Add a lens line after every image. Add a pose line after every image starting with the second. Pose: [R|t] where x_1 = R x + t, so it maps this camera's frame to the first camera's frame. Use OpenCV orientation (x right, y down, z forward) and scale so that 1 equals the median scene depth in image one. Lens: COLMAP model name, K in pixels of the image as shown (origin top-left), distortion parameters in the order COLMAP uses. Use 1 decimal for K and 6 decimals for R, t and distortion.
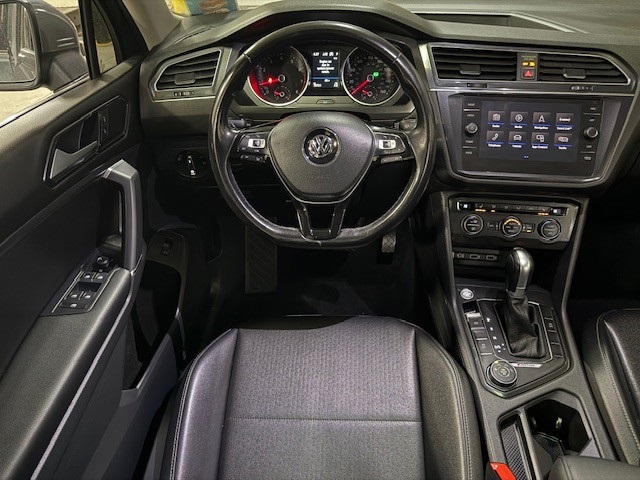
lens RADIAL K [[452.1, 0, 320.0], [0, 452.1, 240.0], [0, 0, 1]] dist [0.065629, -0.094272]
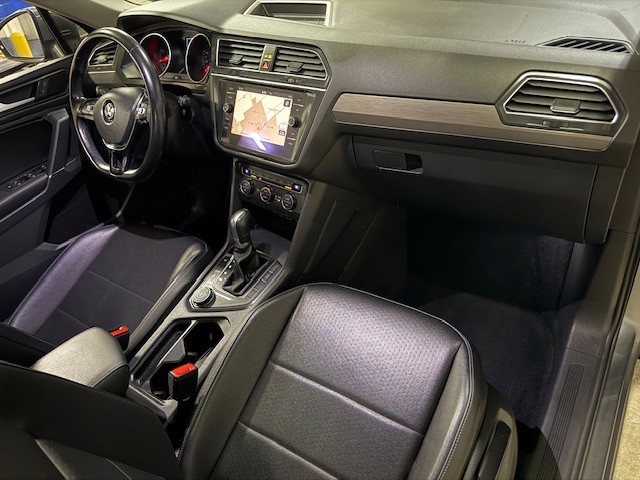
lens RADIAL K [[436.3, 0, 320.0], [0, 436.3, 240.0], [0, 0, 1]] dist [0.090794, -0.109475]
pose [[0.837021, 0.233236, -0.494971, 1.237909], [-0.175442, 0.971239, 0.160979, -0.131909], [0.518282, -0.047904, 0.853867, 0.075824]]
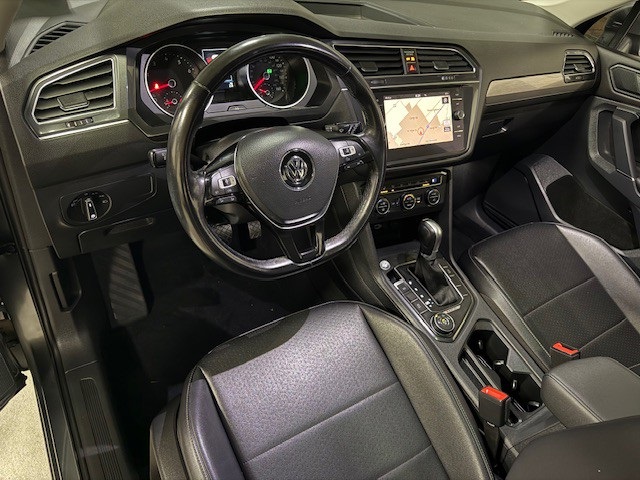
lens RADIAL K [[452.1, 0, 320.0], [0, 452.1, 240.0], [0, 0, 1]] dist [0.065629, -0.094272]
pose [[0.819520, -0.258284, 0.511543, -0.418742], [0.199892, 0.965442, 0.167224, -0.185577], [-0.537057, -0.034790, 0.842828, 0.152975]]
